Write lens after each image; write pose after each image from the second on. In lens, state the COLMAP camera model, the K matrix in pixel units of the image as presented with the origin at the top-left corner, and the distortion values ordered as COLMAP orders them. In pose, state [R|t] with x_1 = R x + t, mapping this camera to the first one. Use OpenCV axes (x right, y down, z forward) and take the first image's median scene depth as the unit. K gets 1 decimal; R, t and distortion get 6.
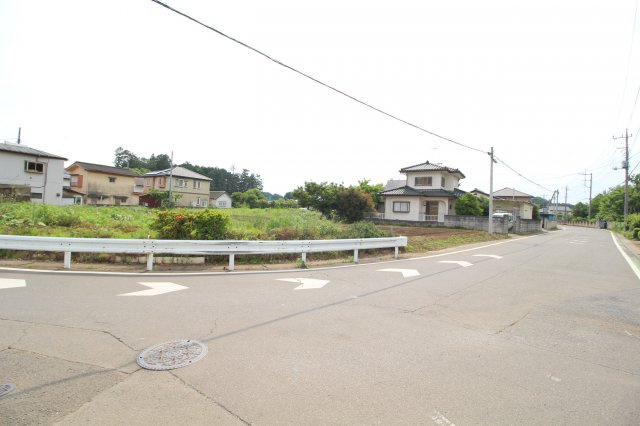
lens RADIAL K [[293.9, 0, 320.4], [0, 293.9, 207.9], [0, 0, 1]] dist [-0.001512, -0.013279]
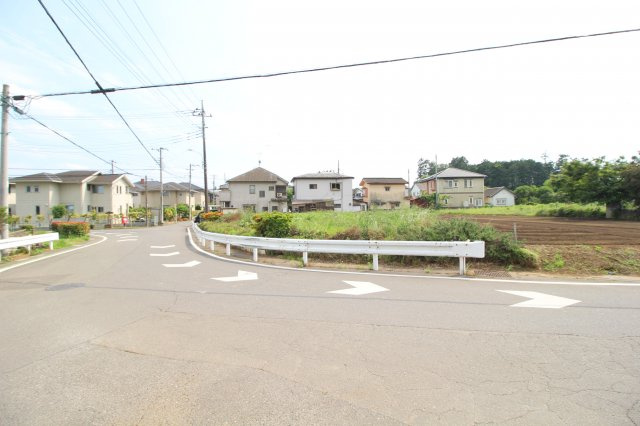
lens RADIAL K [[293.9, 0, 320.1], [0, 293.9, 209.7], [0, 0, 1]] dist [-0.001512, -0.013279]
pose [[0.536957, -0.049260, -0.842170, 0.203767], [0.051573, 0.998343, -0.025513, 0.009913], [0.842031, -0.029734, 0.538608, 0.131964]]
